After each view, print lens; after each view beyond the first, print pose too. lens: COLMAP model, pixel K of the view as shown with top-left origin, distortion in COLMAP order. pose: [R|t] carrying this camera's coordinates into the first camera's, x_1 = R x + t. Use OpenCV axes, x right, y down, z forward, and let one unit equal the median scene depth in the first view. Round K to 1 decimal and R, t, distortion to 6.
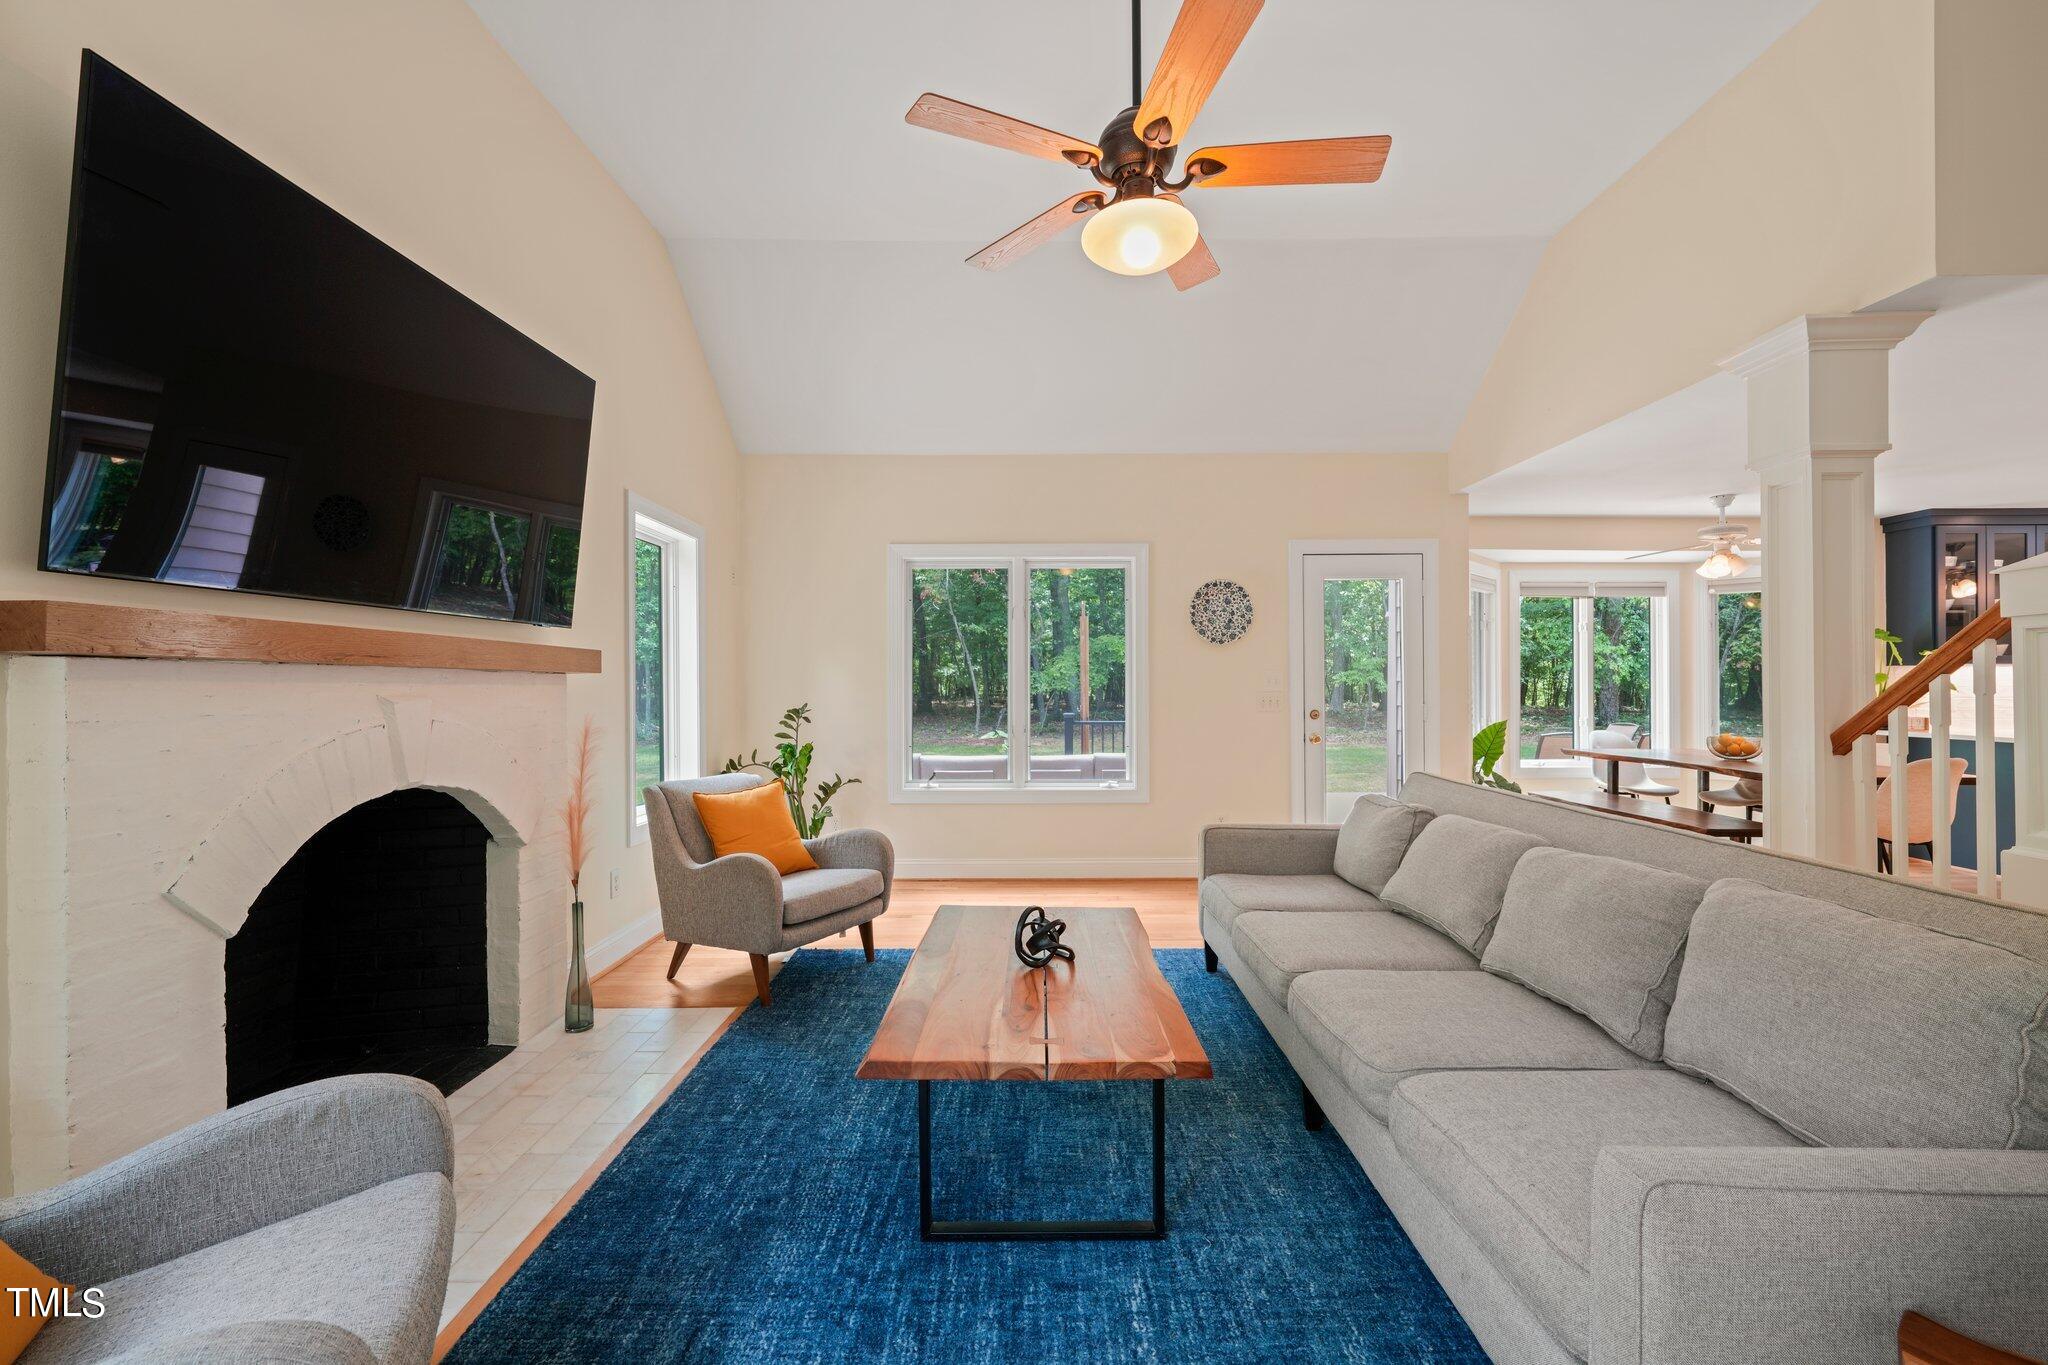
lens RADIAL K [[833.2, 0, 1032.4], [0, 833.2, 681.1], [0, 0, 1]] dist [-0.003665, 0.000042]
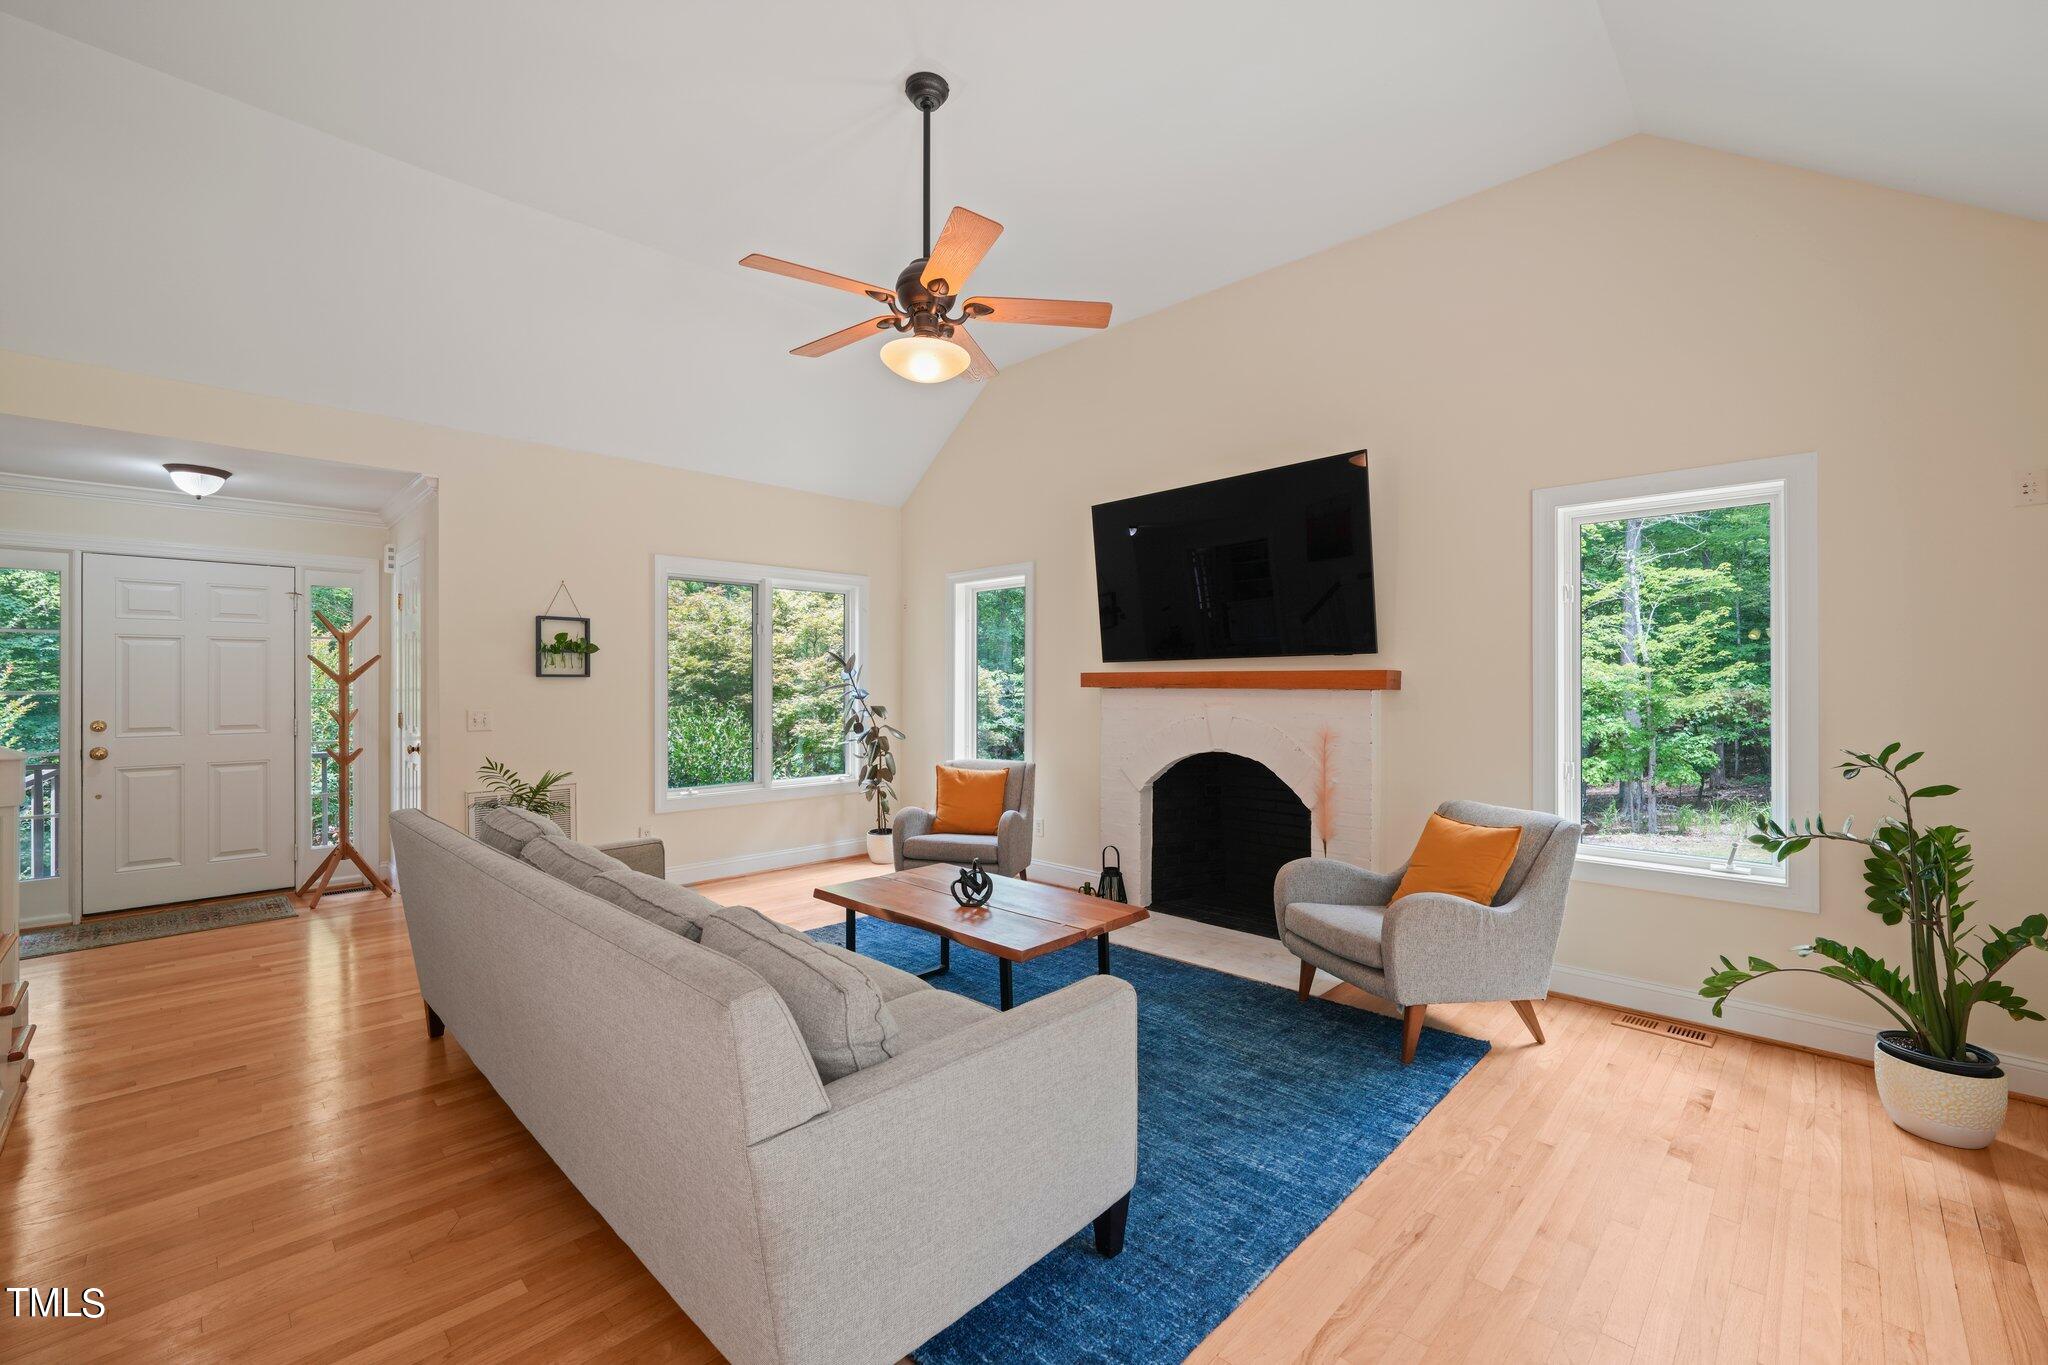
lens RADIAL K [[841.7, 0, 1000.3], [0, 841.7, 680.7], [0, 0, 1]] dist [-0.002040, -0.000097]
pose [[-0.710717, 0.000224, -0.703478, 0.525710], [0.006876, 0.999954, -0.006628, -0.014112], [0.703445, -0.009547, -0.710686, 1.091618]]
